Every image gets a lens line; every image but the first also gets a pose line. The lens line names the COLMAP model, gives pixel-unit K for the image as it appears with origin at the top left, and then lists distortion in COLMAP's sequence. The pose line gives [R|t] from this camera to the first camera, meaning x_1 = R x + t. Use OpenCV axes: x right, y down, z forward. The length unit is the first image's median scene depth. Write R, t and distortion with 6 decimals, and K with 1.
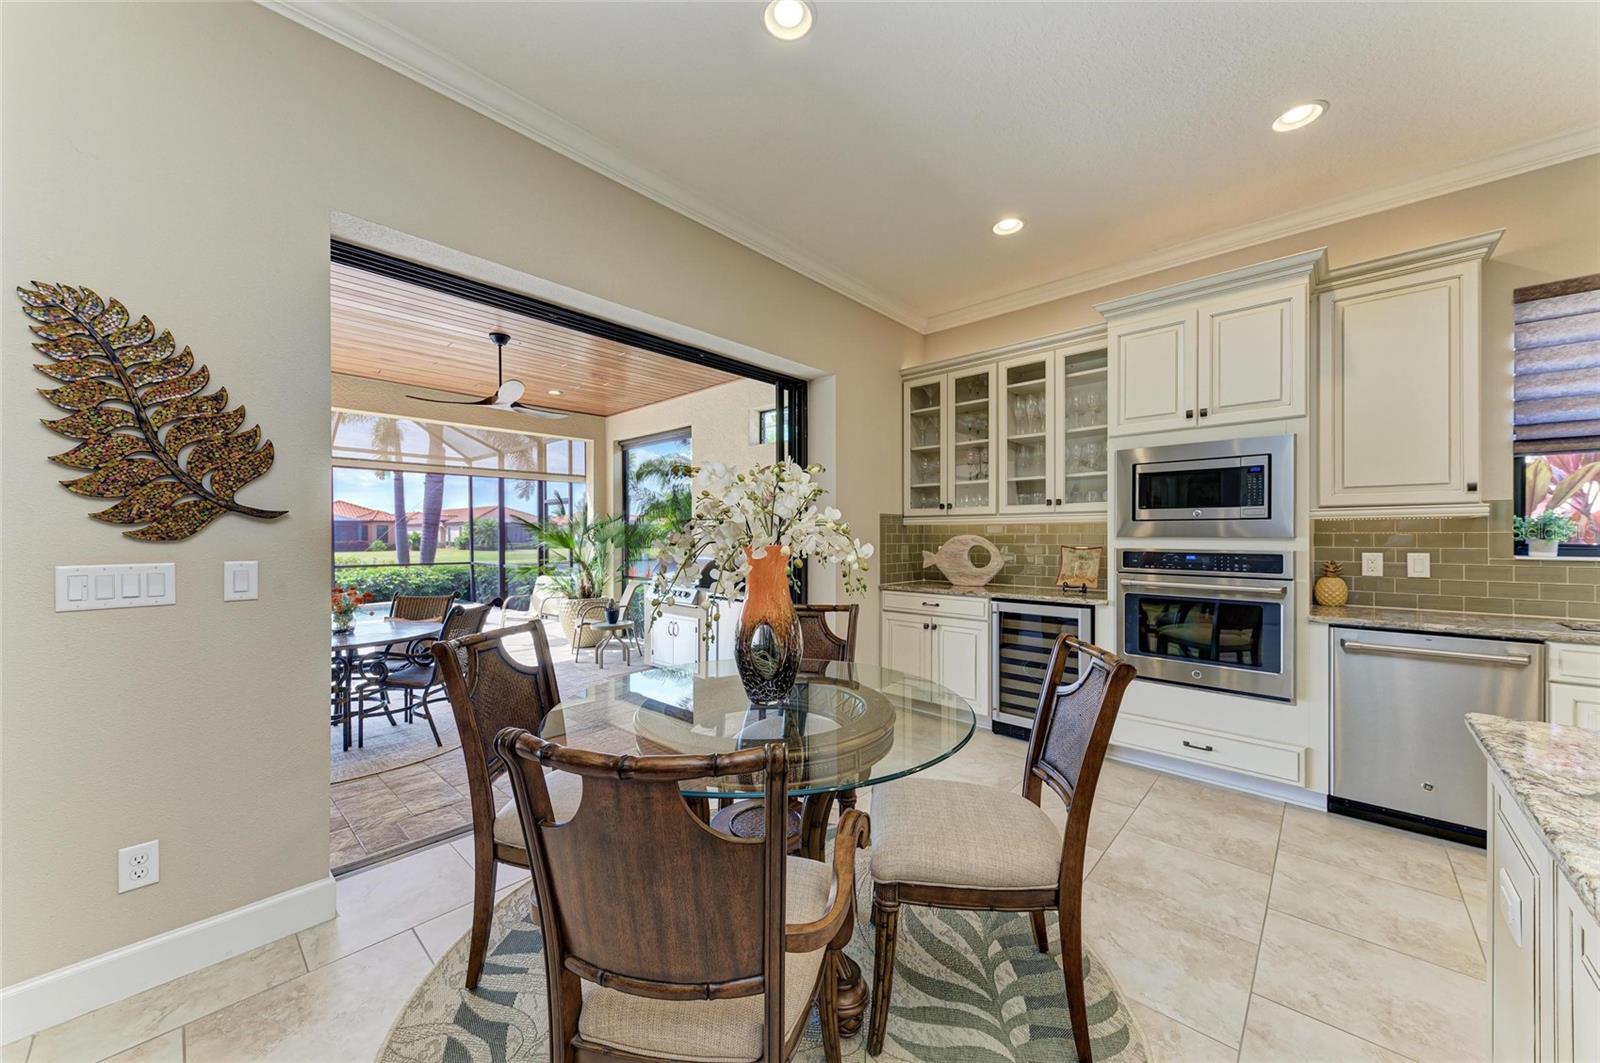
lens RADIAL K [[576.7, 0, 797.6], [0, 576.7, 536.3], [0, 0, 1]] dist [0.015495, -0.004425]
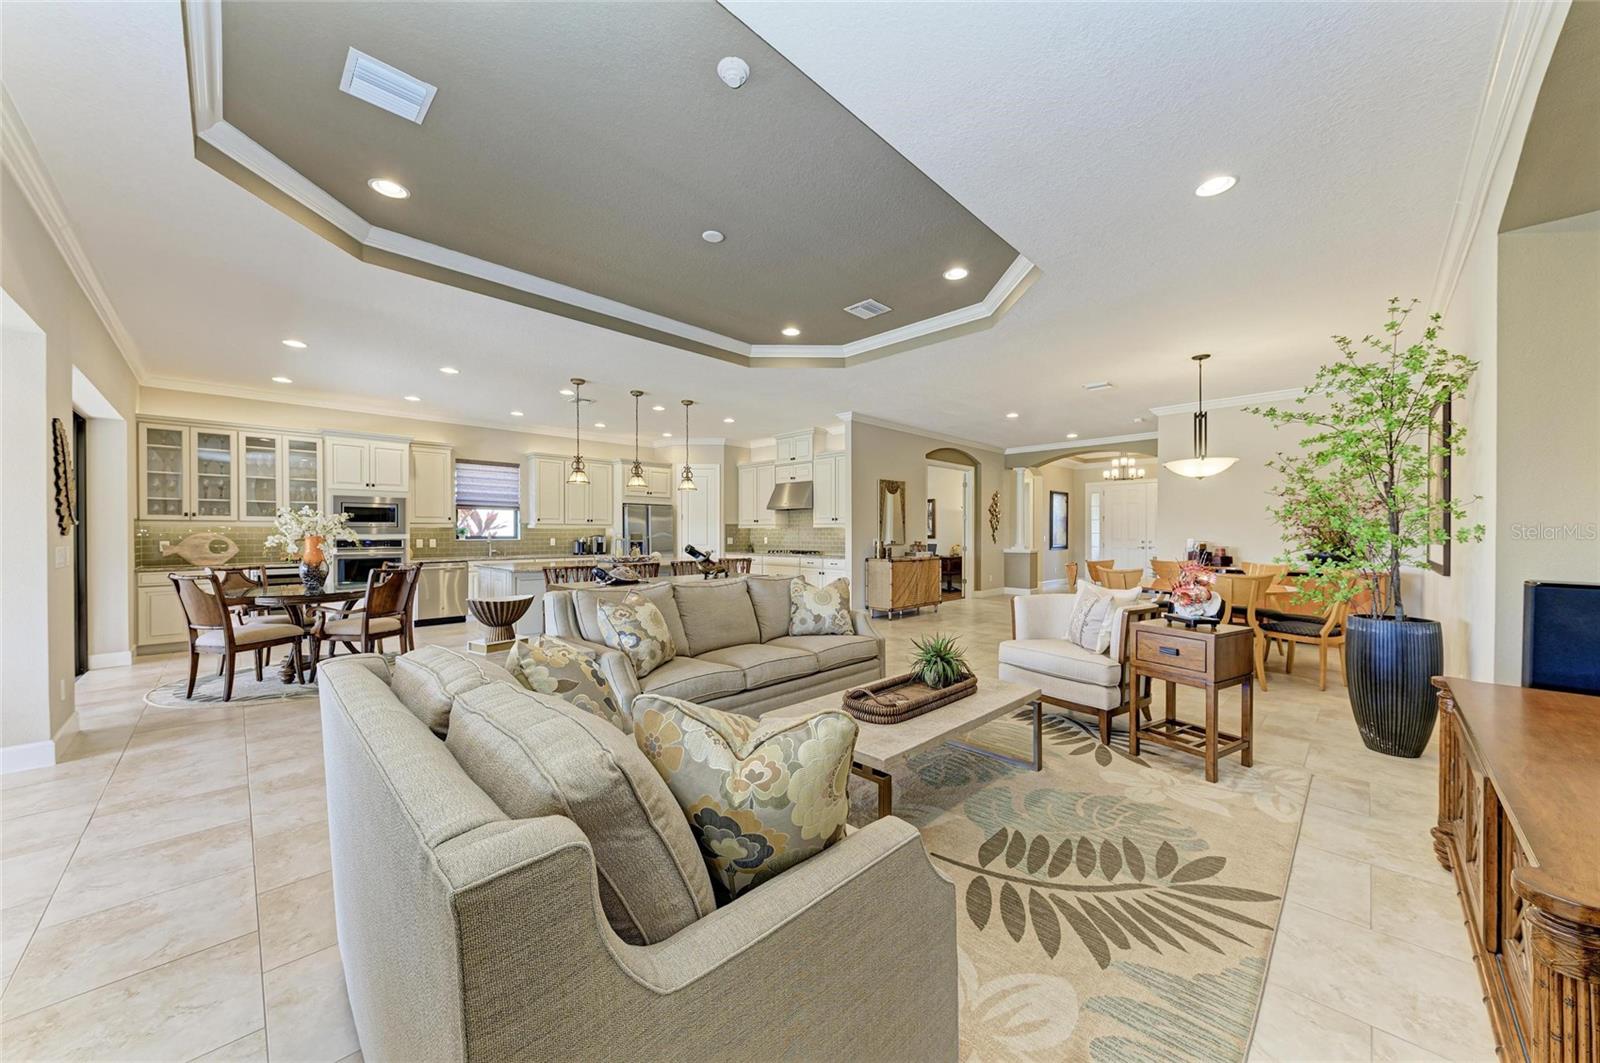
lens RADIAL K [[576.7, 0, 811.9], [0, 576.7, 533.2], [0, 0, 1]] dist [0.015495, -0.004425]
pose [[0.023740, -0.000440, 0.999718, -1.390711], [0.000319, 1.000000, 0.000432, -0.002159], [-0.999718, 0.000308, 0.023741, -0.757459]]
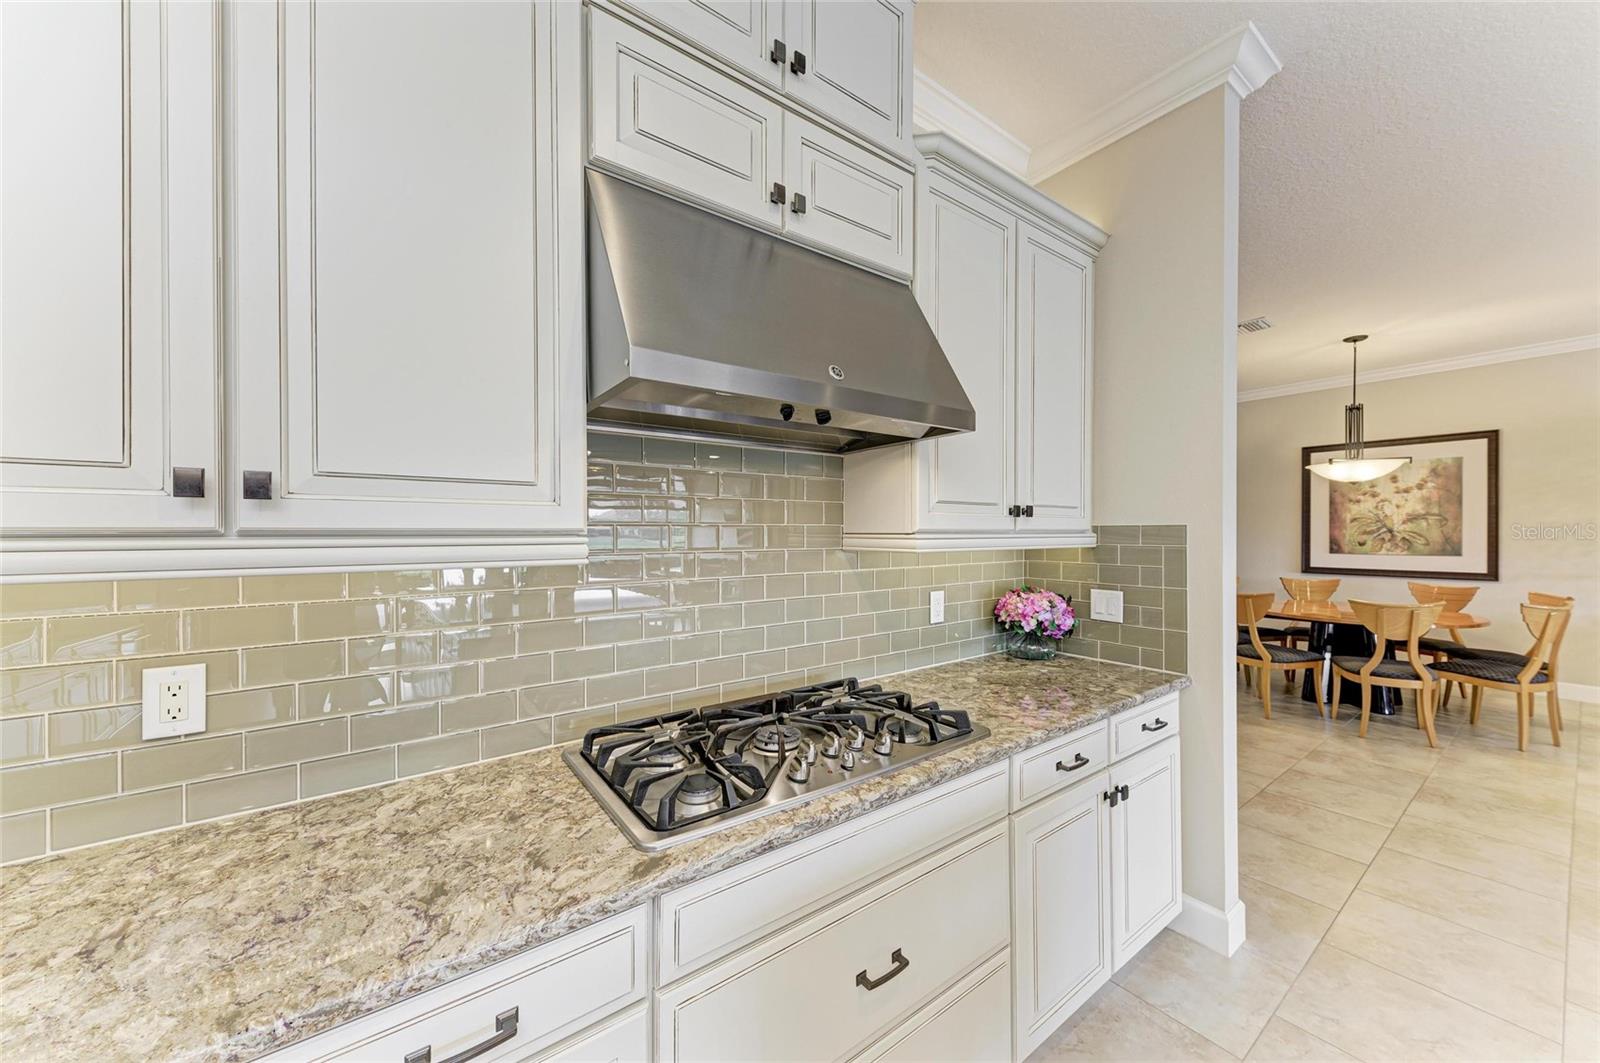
lens RADIAL K [[576.7, 0, 804.1], [0, 576.7, 542.6], [0, 0, 1]] dist [0.015495, -0.004425]
pose [[-0.983960, 0.001729, 0.178381, 1.109229], [0.004574, 0.999869, 0.015539, -0.039668], [-0.178331, 0.016106, -0.983839, -0.256867]]
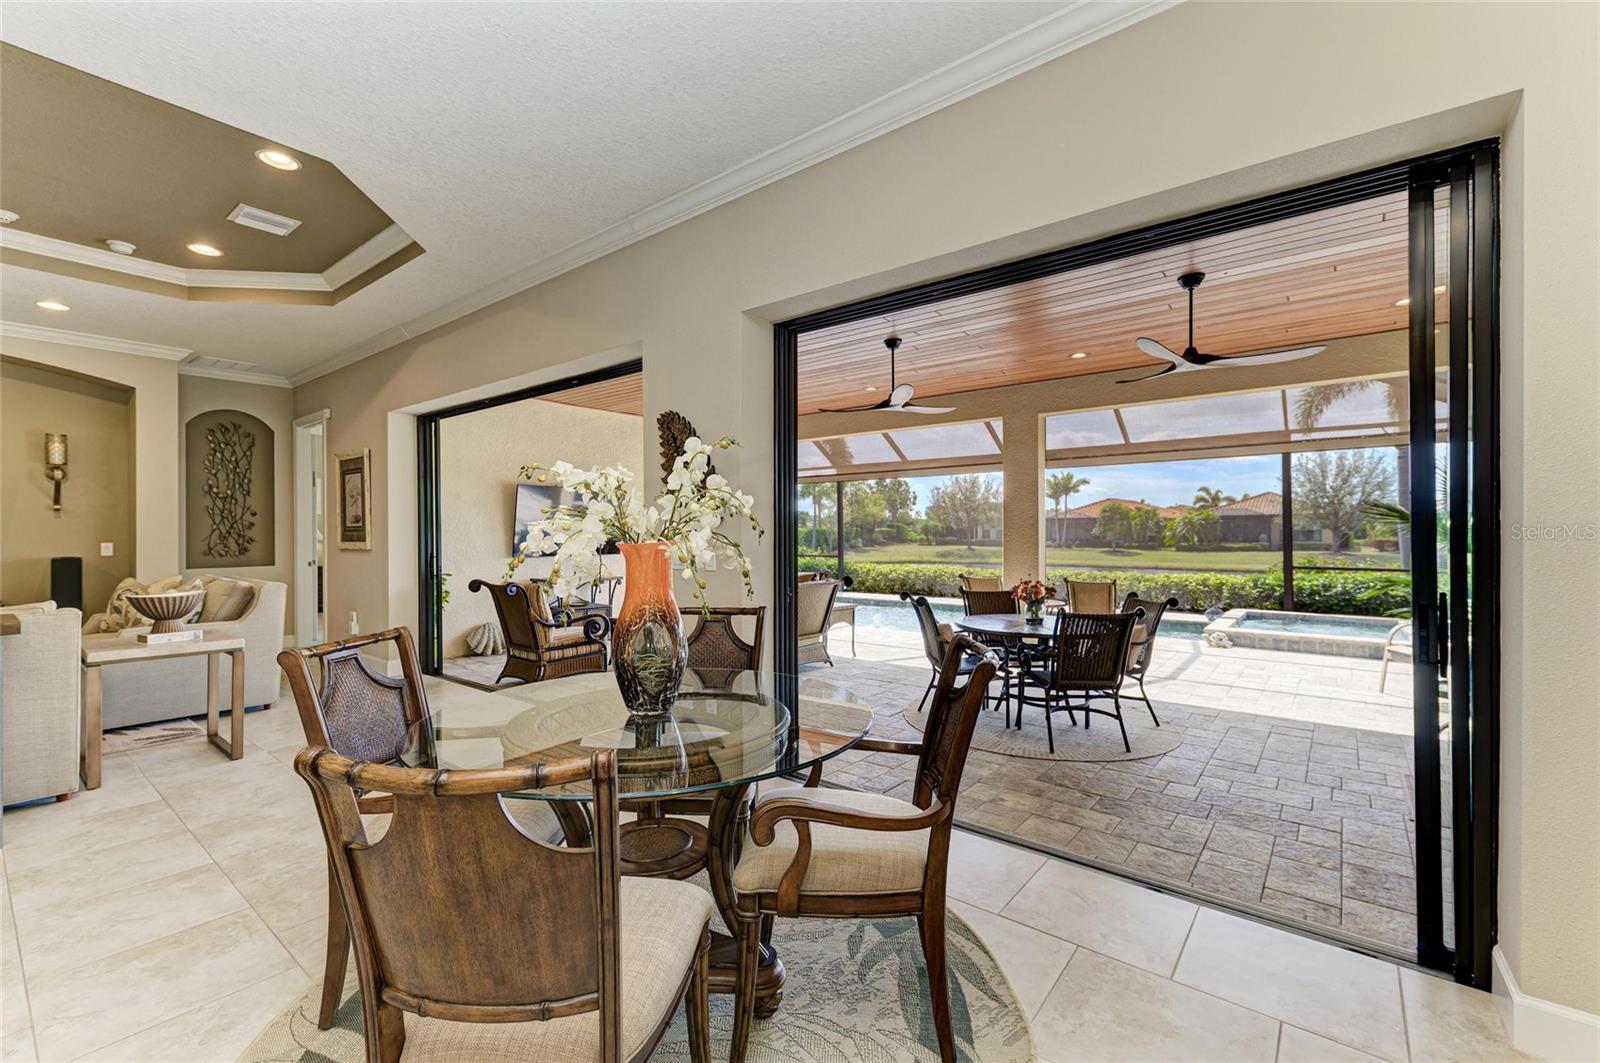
lens RADIAL K [[679.7, 0, 797.2], [0, 679.7, 533.8], [0, 0, 1]] dist [0.020829, -0.001385]
pose [[0.081269, 0.000947, -0.996692, 0.486384], [0.002296, 0.999997, 0.001137, -0.001182], [0.996690, -0.002380, 0.081266, 0.518869]]
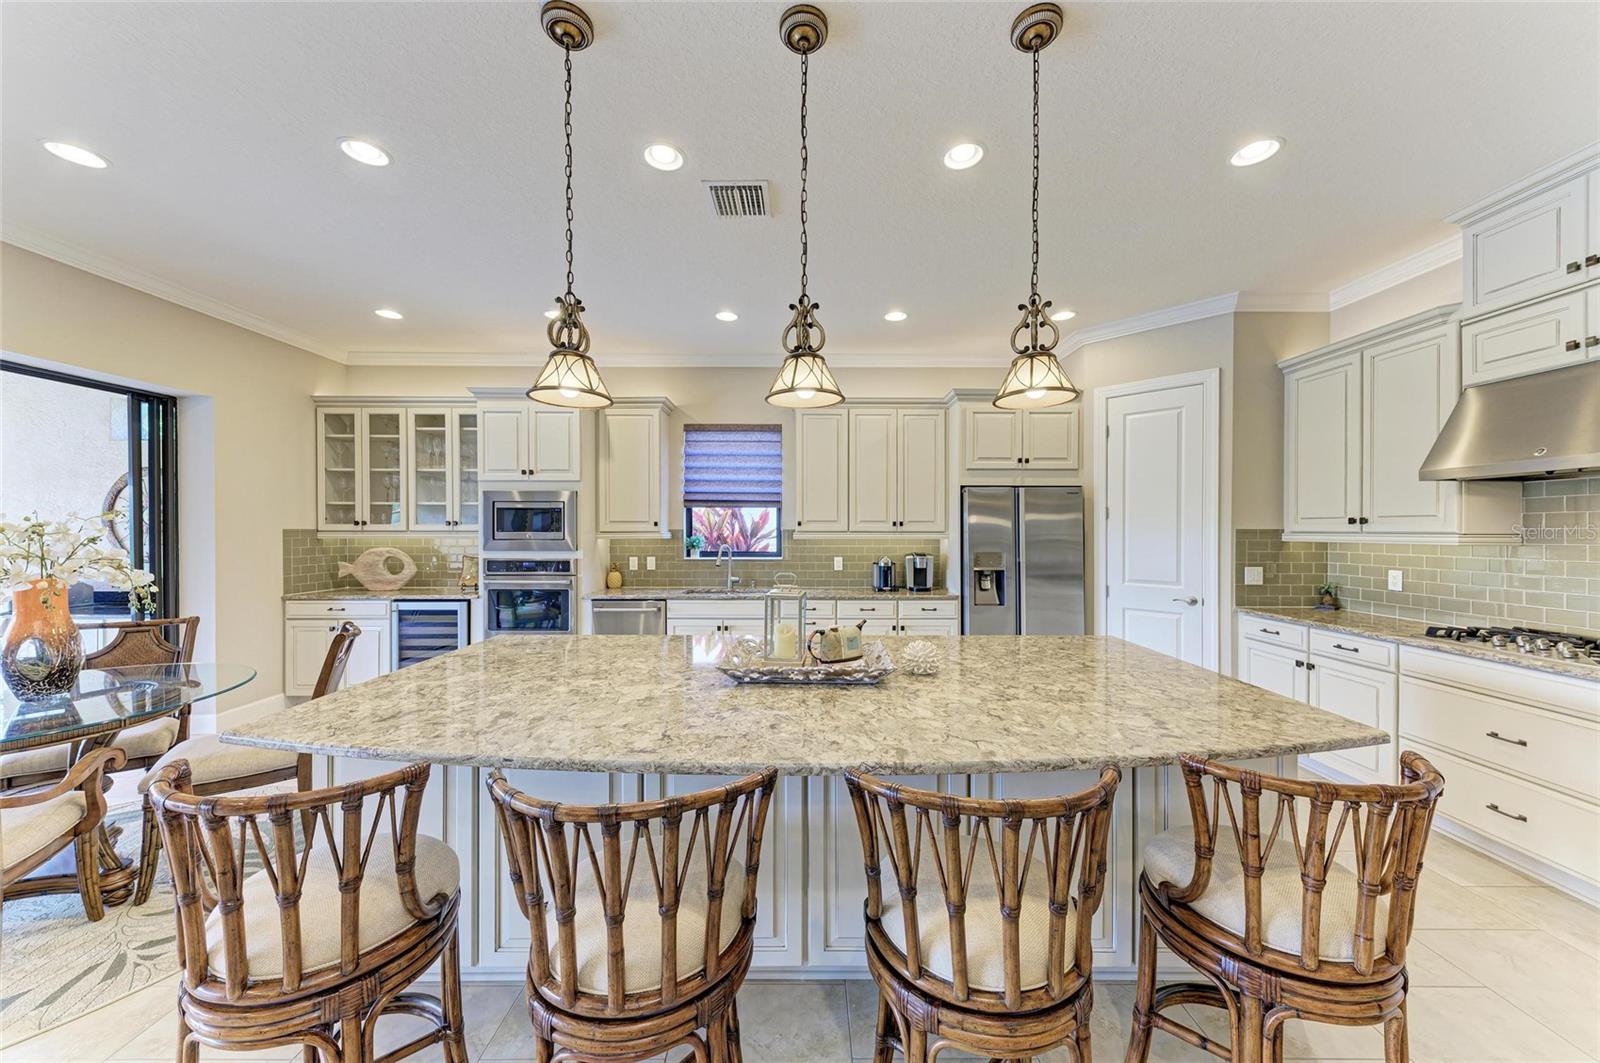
lens RADIAL K [[576.7, 0, 806.7], [0, 576.7, 529.3], [0, 0, 1]] dist [0.015495, -0.004425]
pose [[0.735429, -0.000598, 0.677602, 0.141175], [-0.000538, 0.999999, 0.001467, -0.046353], [-0.677602, -0.001443, 0.735428, -0.510584]]
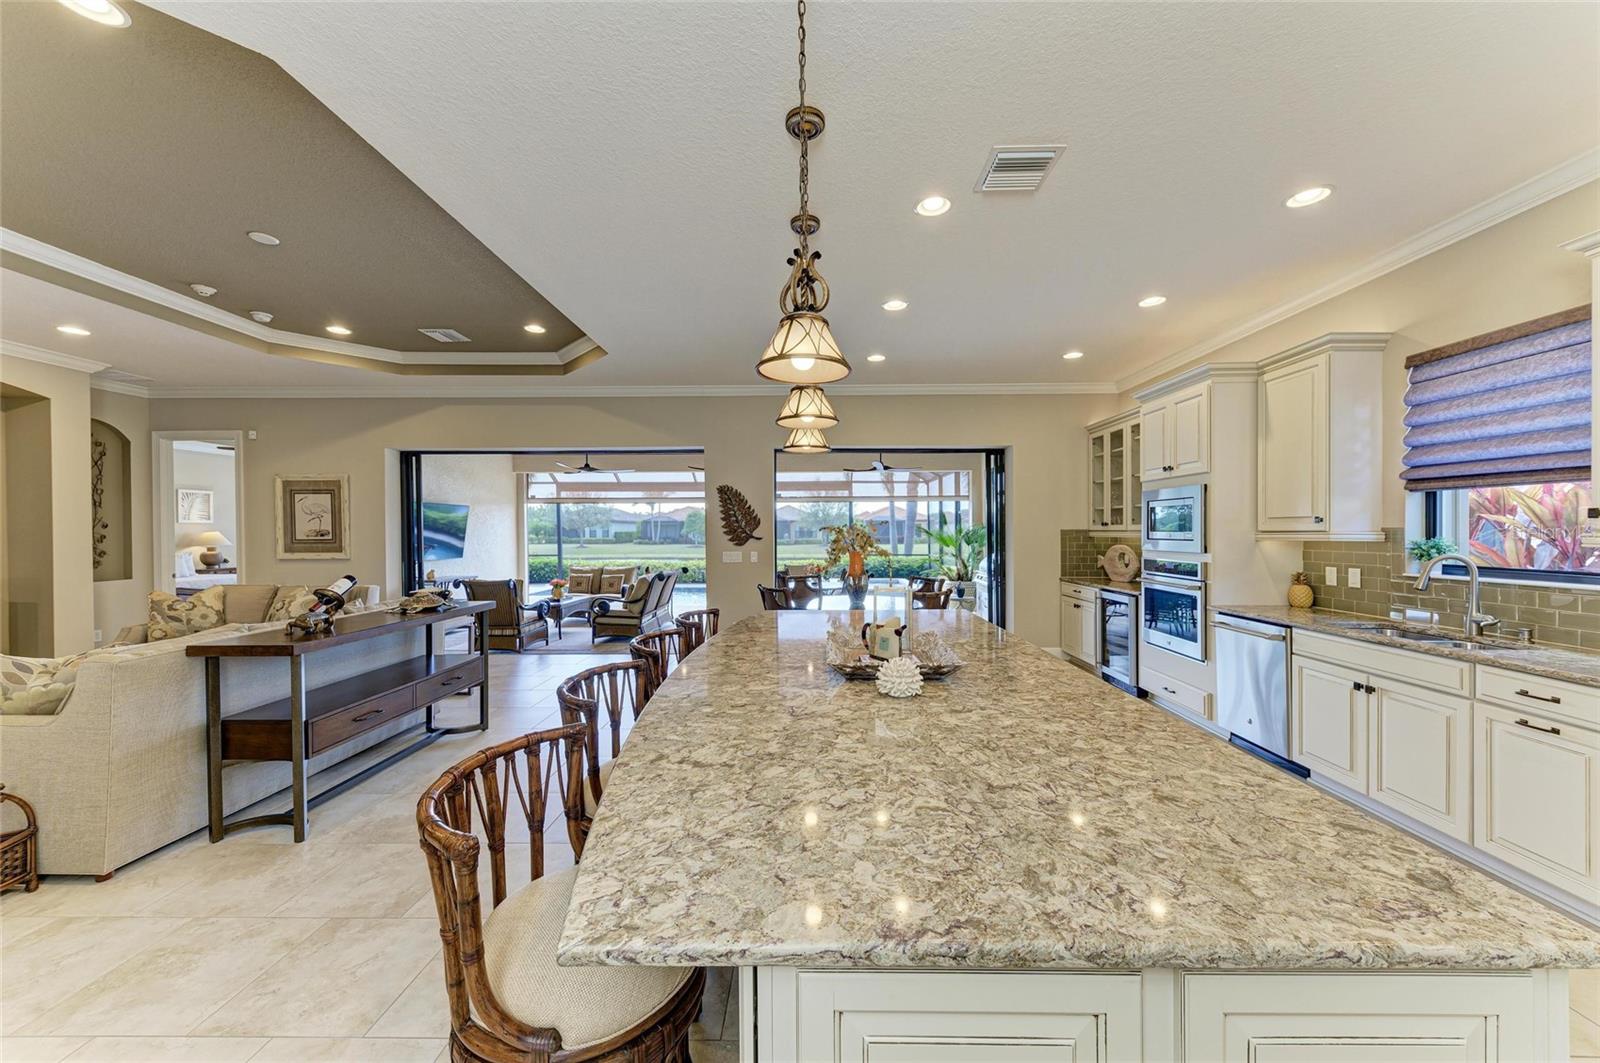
lens RADIAL K [[576.7, 0, 807.3], [0, 576.7, 533.2], [0, 0, 1]] dist [0.015495, -0.004425]
pose [[0.677513, 0.001670, -0.735509, 0.894709], [0.002617, 0.999986, 0.004681, -0.042001], [0.735506, -0.005096, 0.677499, -0.541435]]
